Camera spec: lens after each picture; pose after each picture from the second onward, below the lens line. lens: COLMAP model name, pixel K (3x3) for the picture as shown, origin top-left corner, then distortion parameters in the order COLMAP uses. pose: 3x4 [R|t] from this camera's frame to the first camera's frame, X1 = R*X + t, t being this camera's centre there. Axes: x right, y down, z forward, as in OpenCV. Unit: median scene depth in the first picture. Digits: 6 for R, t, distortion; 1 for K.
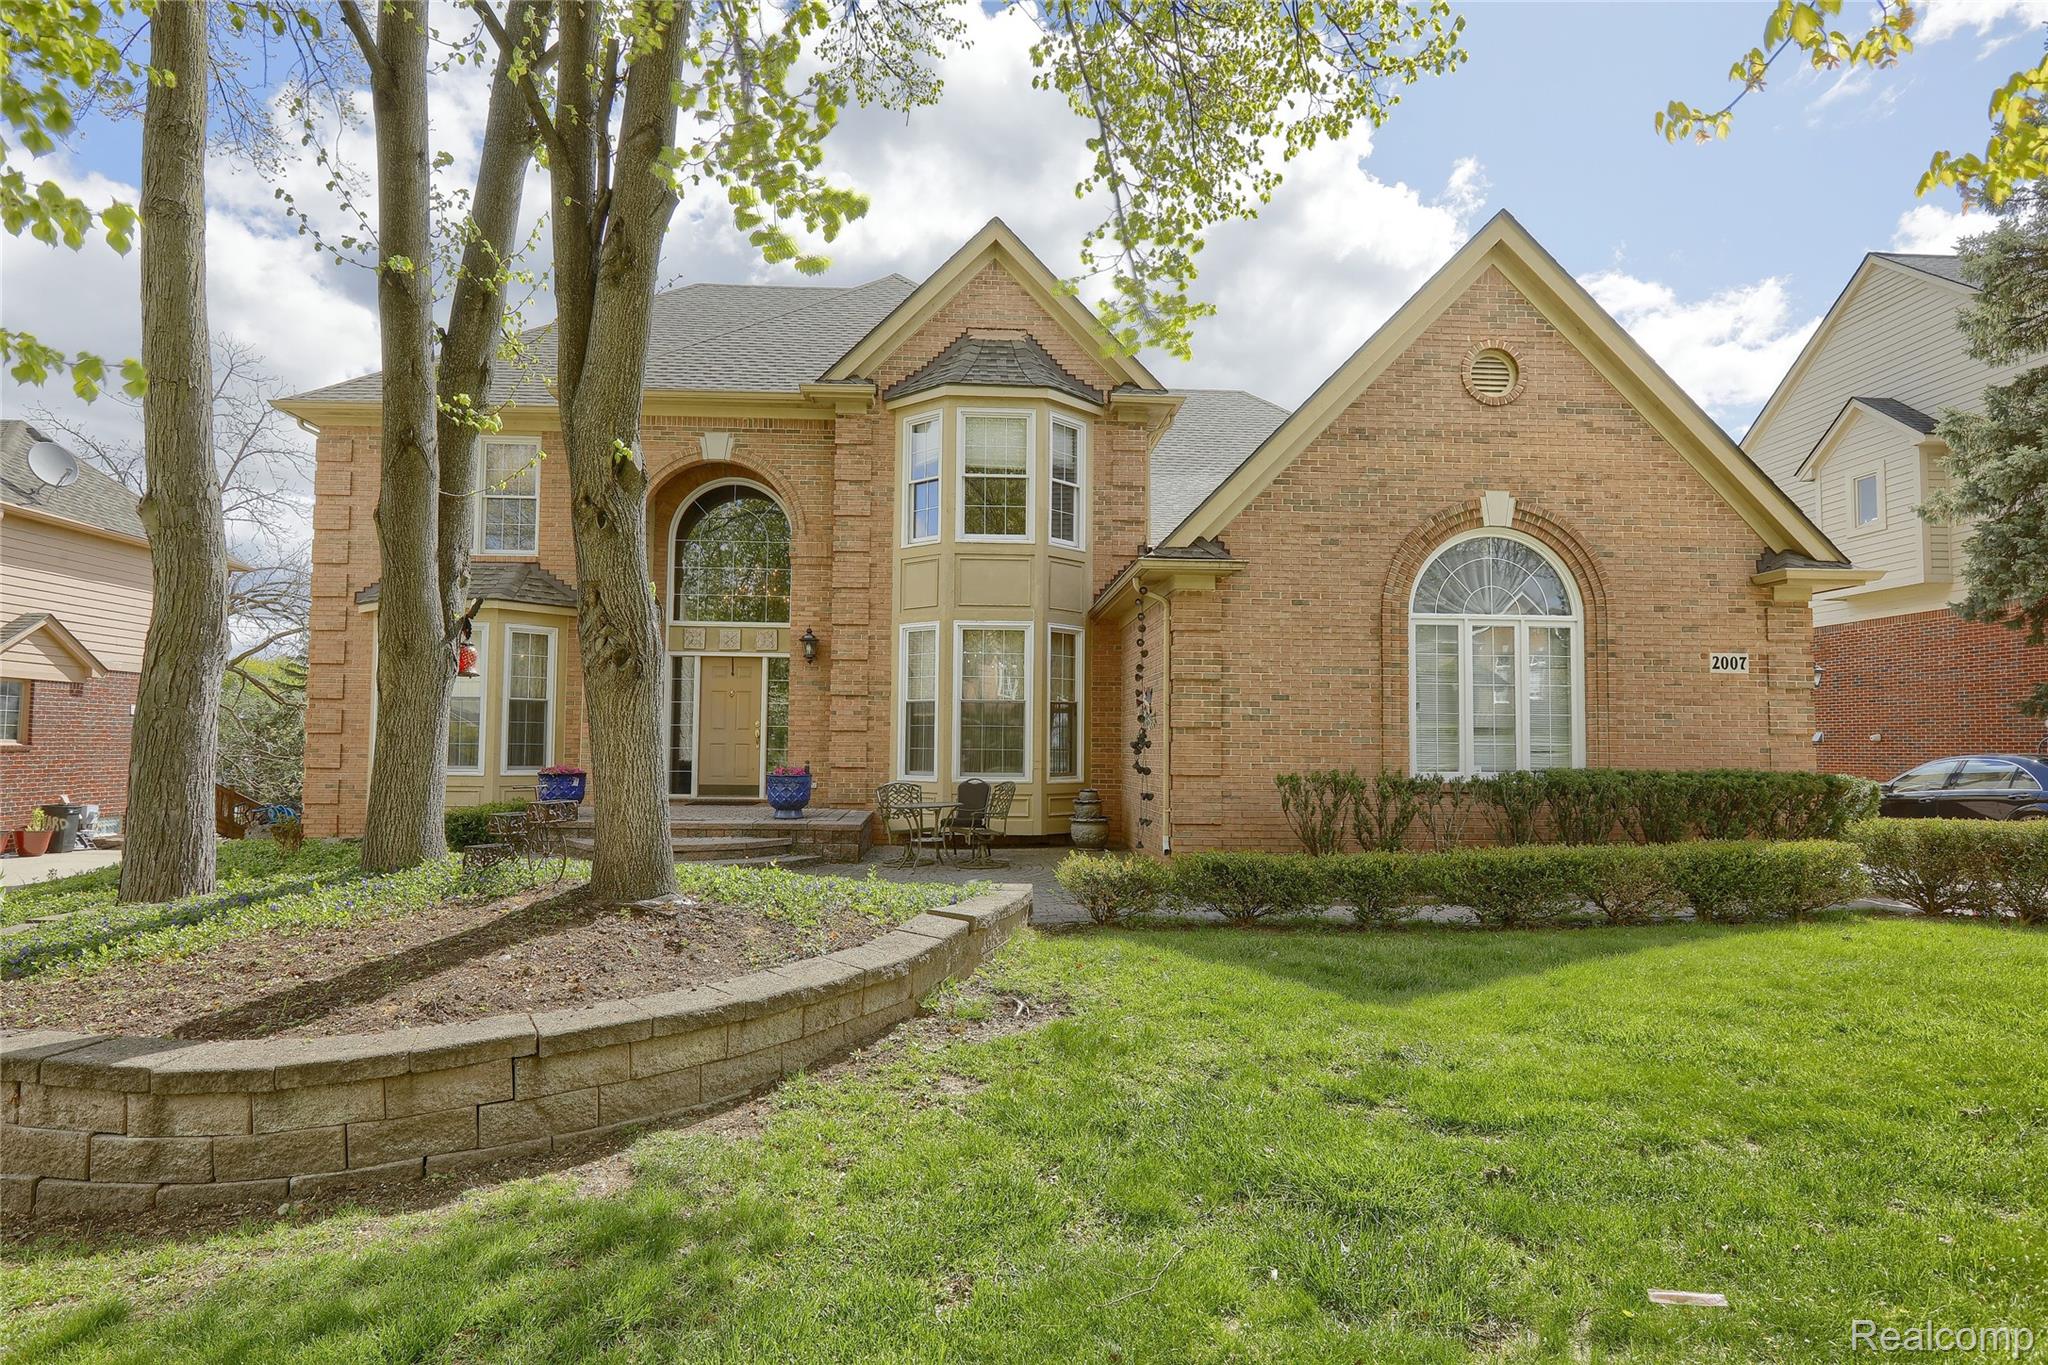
lens RADIAL K [[905.3, 0, 1024.0], [0, 905.3, 682.5], [0, 0, 1]] dist [0.001155, 0.000056]
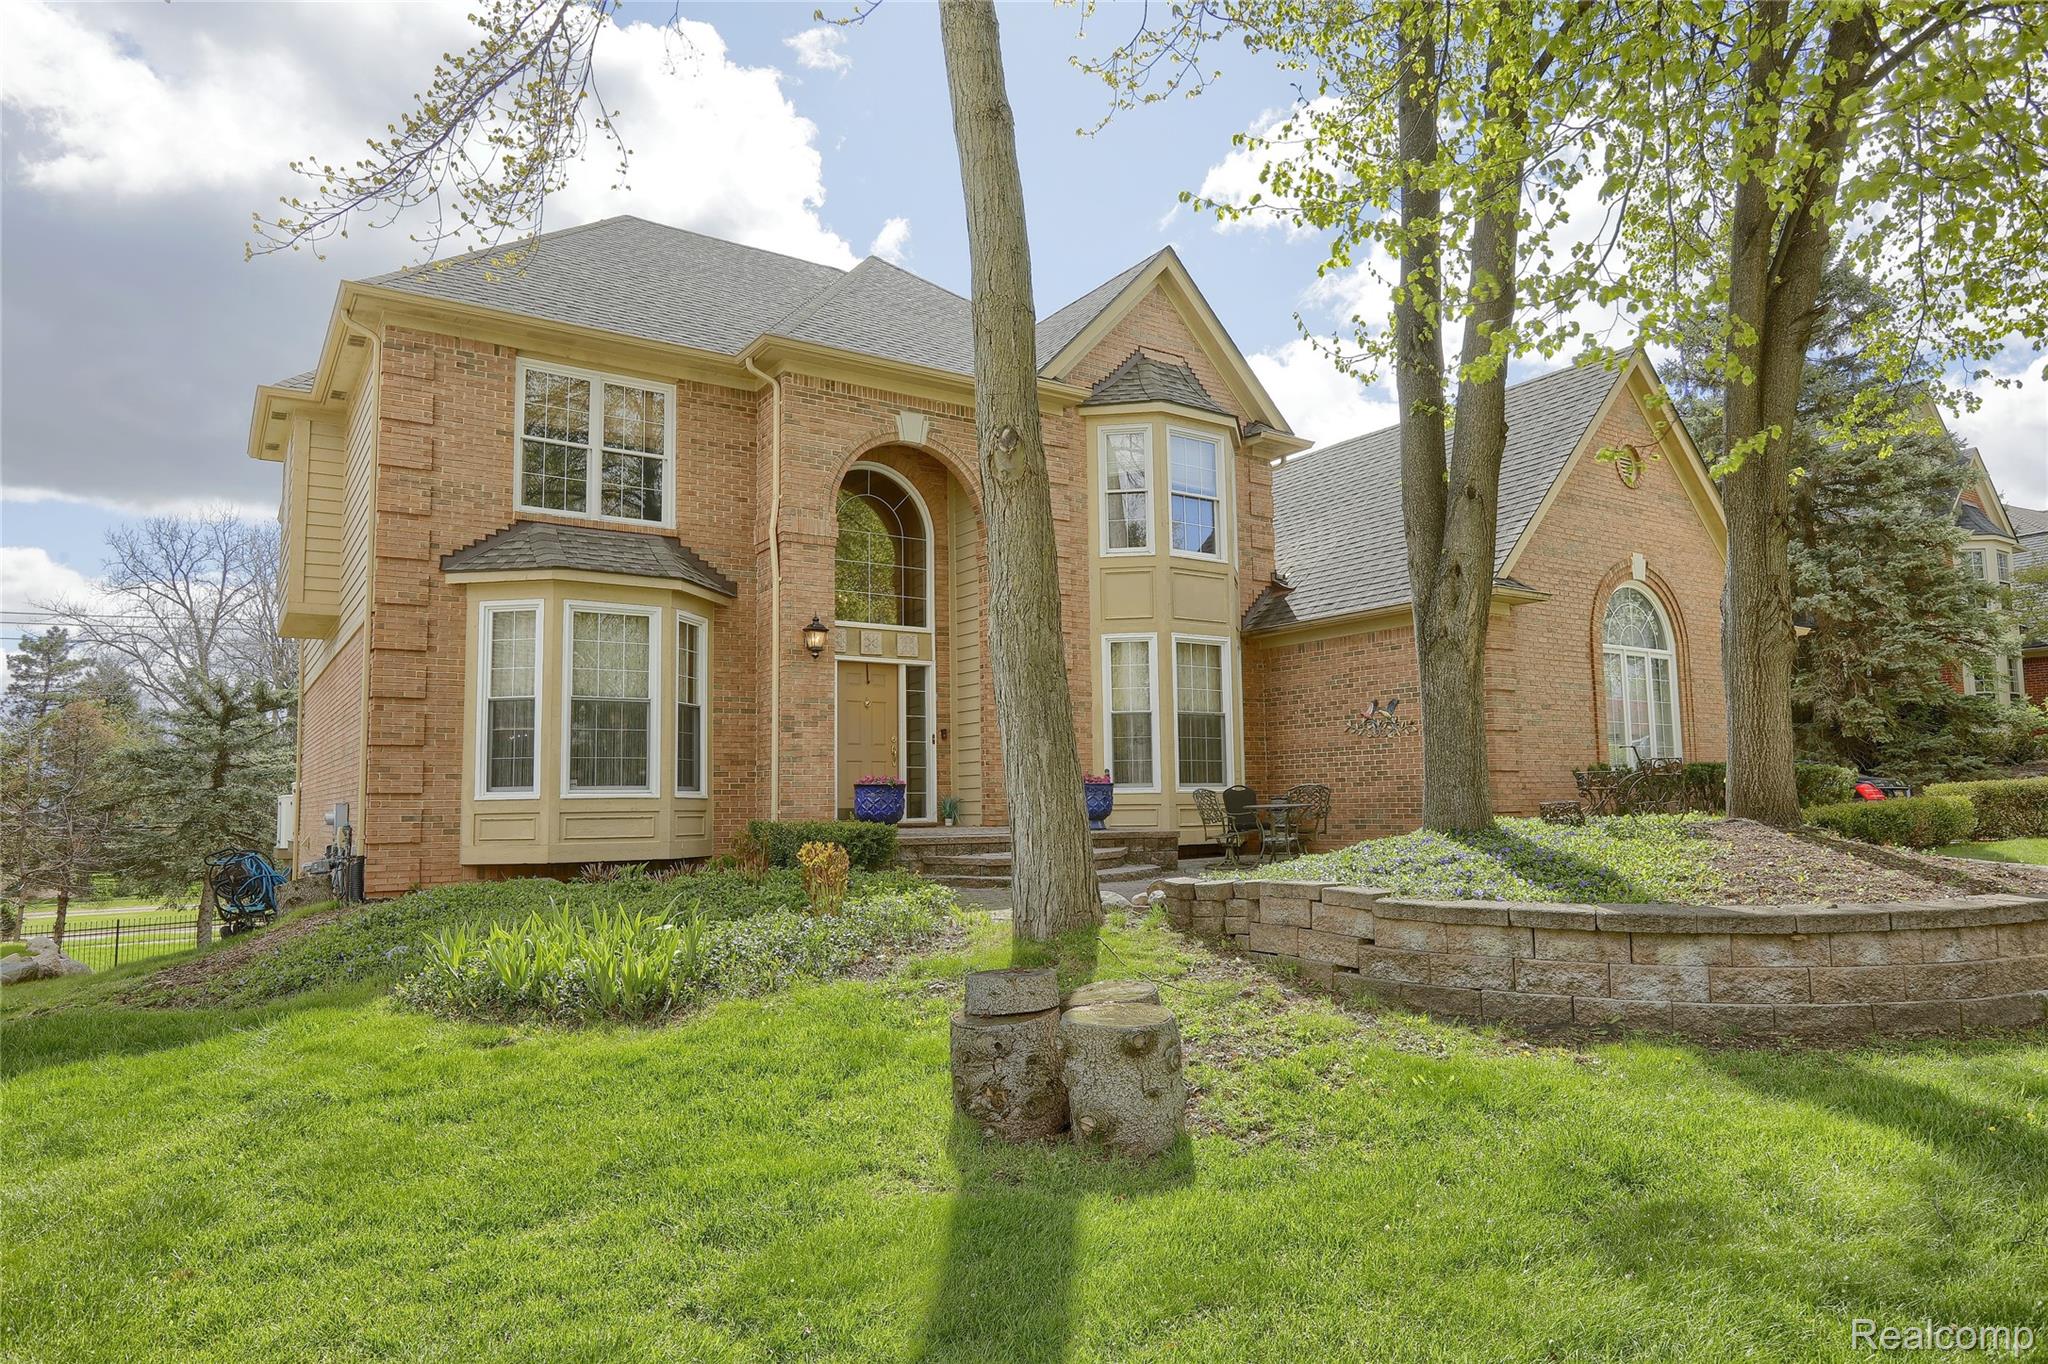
lens RADIAL K [[905.3, 0, 1024.0], [0, 905.3, 682.0], [0, 0, 1]] dist [0.001155, 0.000056]
pose [[0.910020, 0.024688, 0.413828, -0.608180], [-0.022667, 0.999695, -0.009795, 0.000207], [-0.413944, -0.000466, 0.910302, 0.127185]]
